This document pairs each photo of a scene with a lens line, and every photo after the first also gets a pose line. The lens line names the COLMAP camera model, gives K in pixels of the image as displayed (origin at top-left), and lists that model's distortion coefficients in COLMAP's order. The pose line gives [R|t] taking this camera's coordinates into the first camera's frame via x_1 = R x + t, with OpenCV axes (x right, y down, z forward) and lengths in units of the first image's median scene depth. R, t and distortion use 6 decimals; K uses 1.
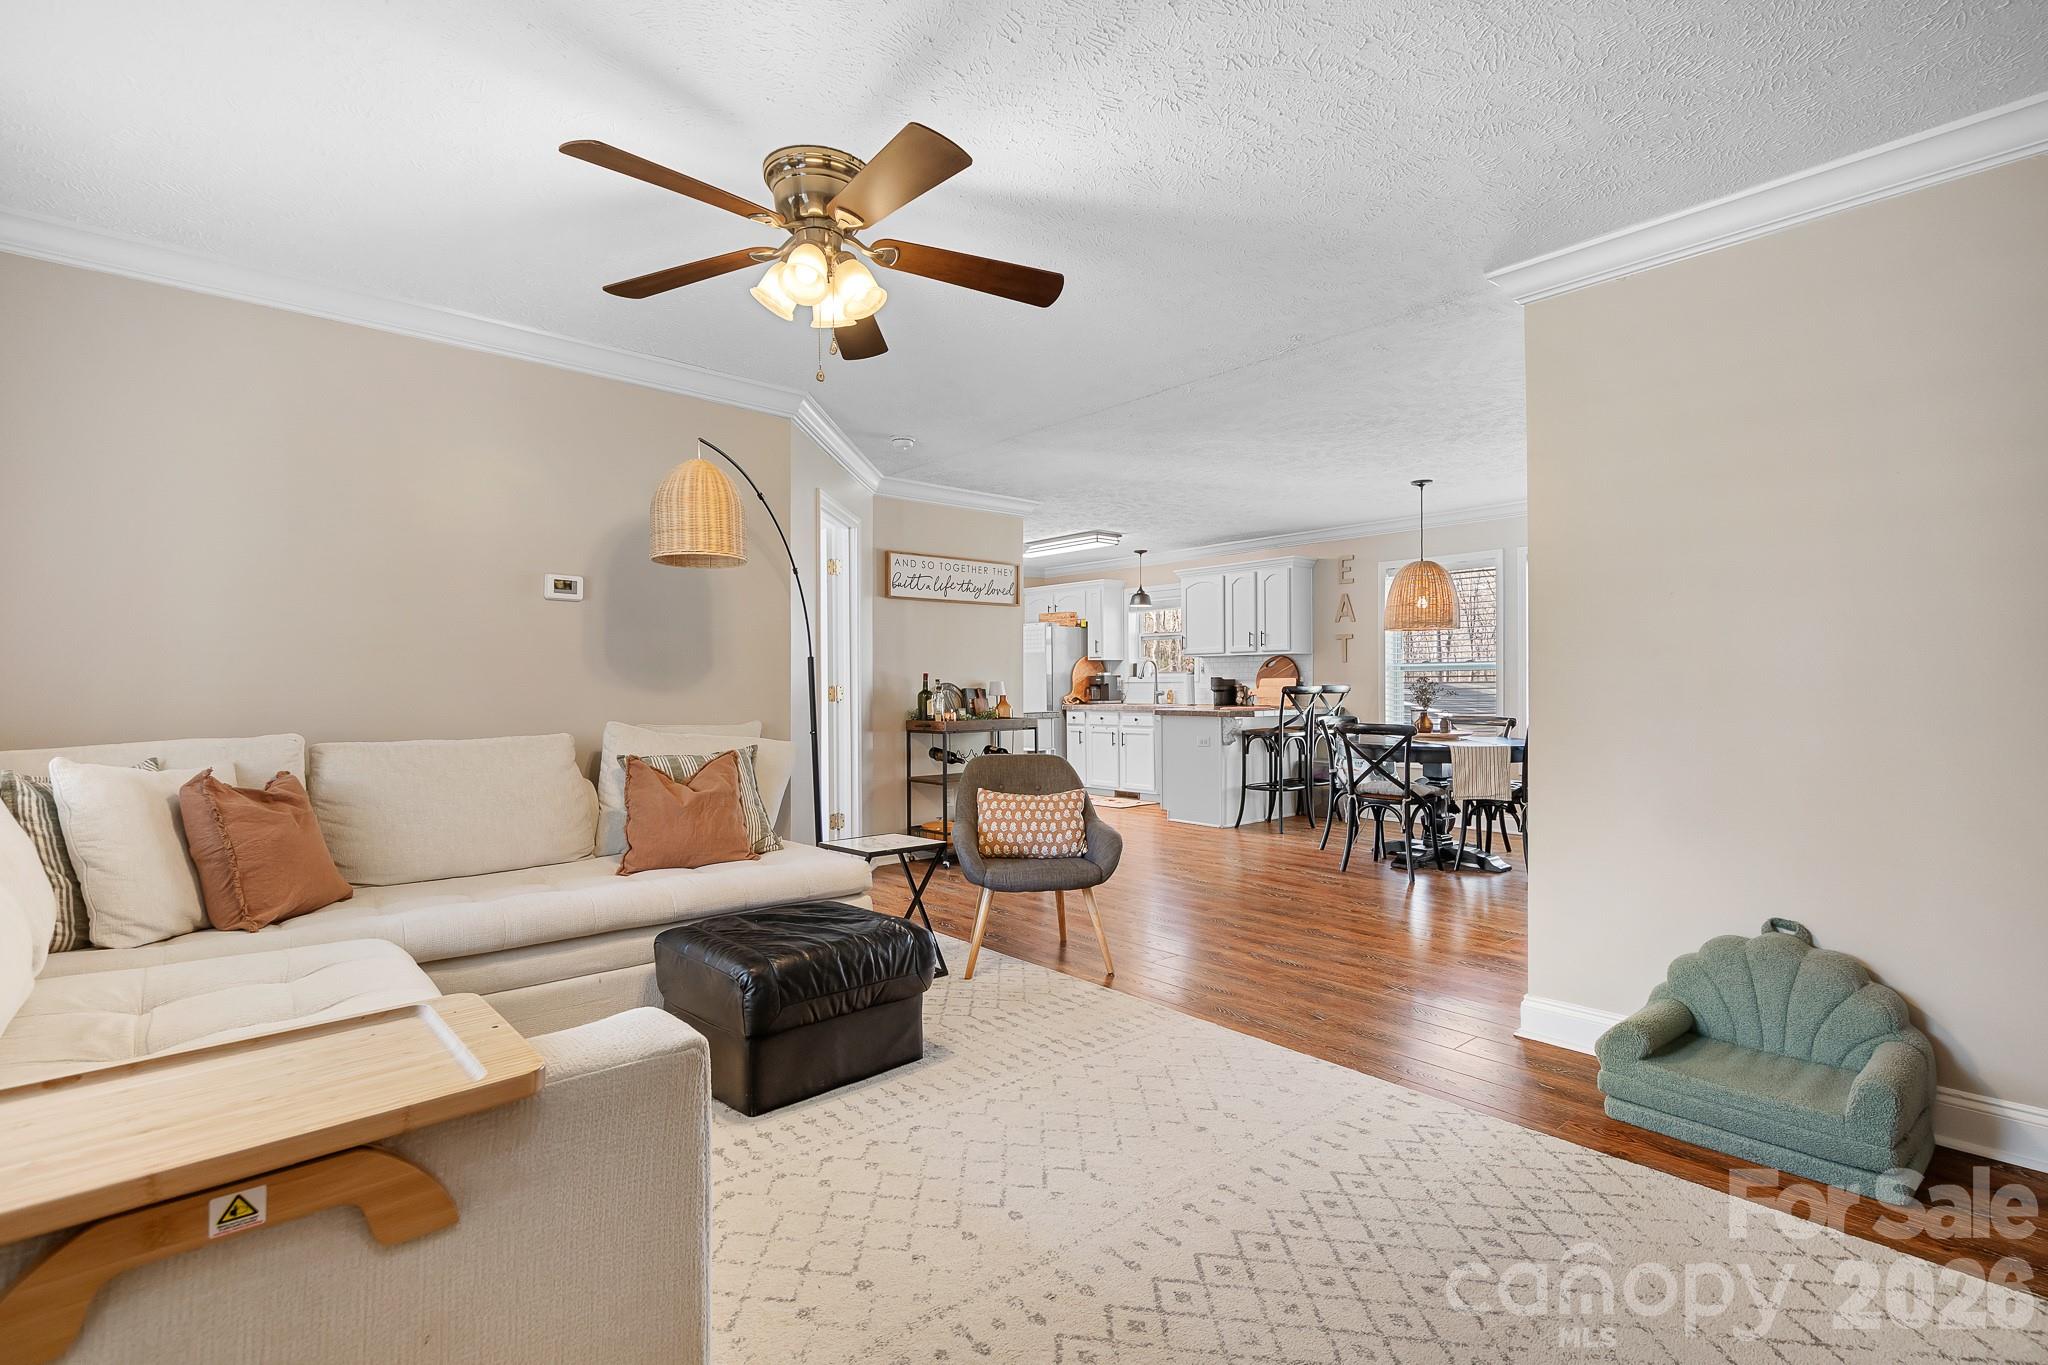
lens RADIAL K [[965.8, 0, 1050.9], [0, 965.8, 718.3], [0, 0, 1]] dist [0.000291, -0.000174]
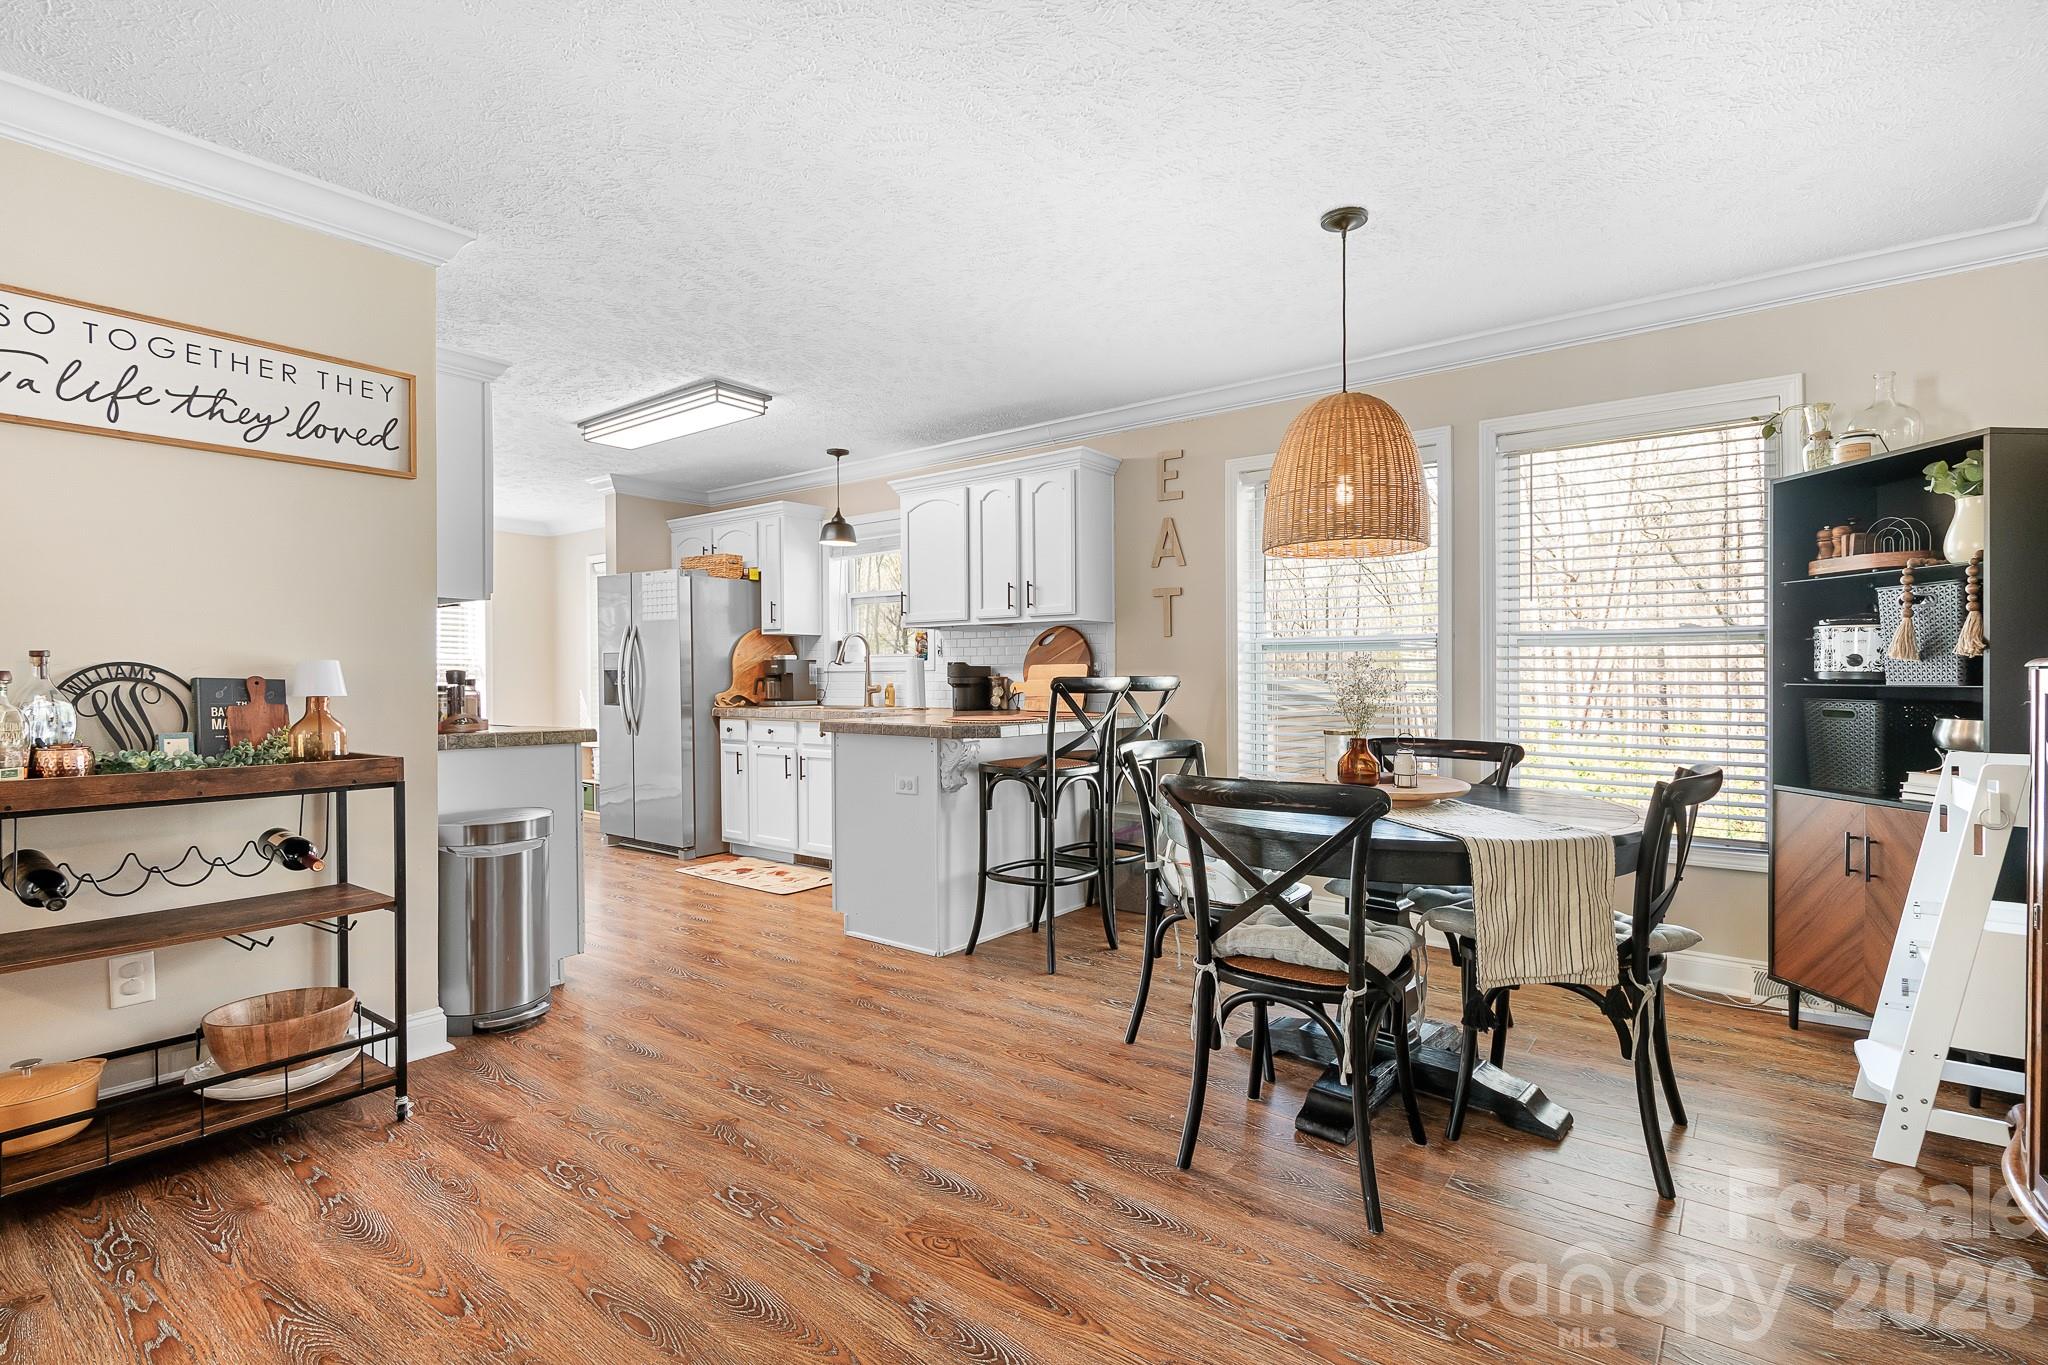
lens RADIAL K [[965.8, 0, 1063.8], [0, 965.8, 705.0], [0, 0, 1]] dist [0.000291, -0.000174]
pose [[0.979637, -0.001488, 0.200773, 0.127806], [0.002884, 0.999974, -0.006660, -0.013493], [-0.200758, 0.007103, 0.979615, 0.450058]]
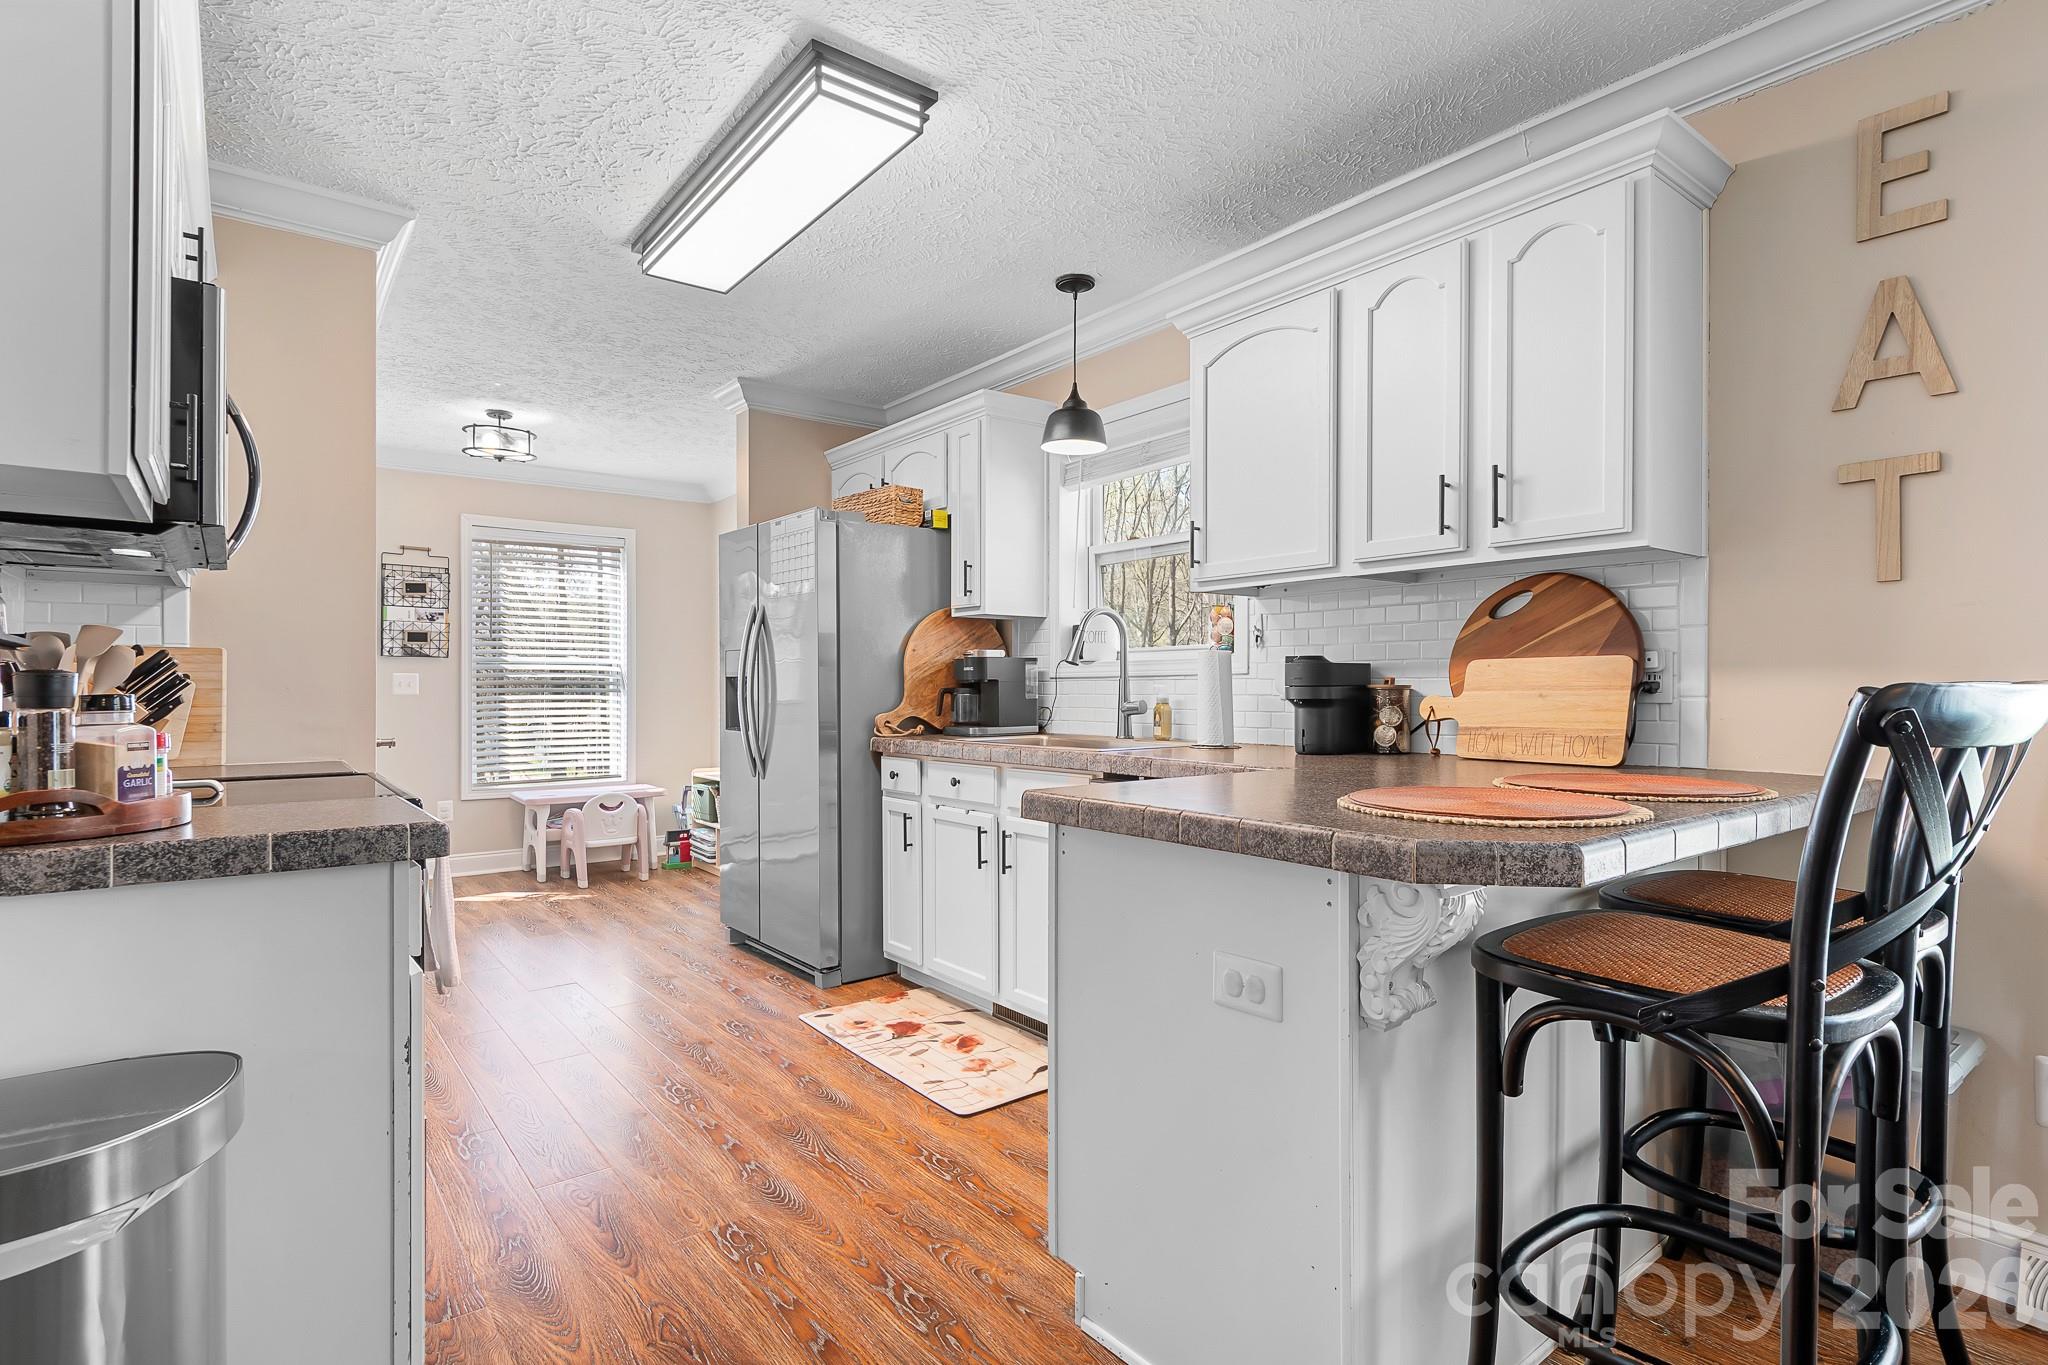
lens RADIAL K [[1044.2, 0, 1033.0], [0, 1044.2, 701.0], [0, 0, 1]] dist [0.005727, 0.001570]
pose [[0.997459, 0.005028, -0.071062, 0.122539], [-0.006565, 0.999749, -0.021415, -0.023814], [0.070937, 0.021828, 0.997242, 0.745700]]
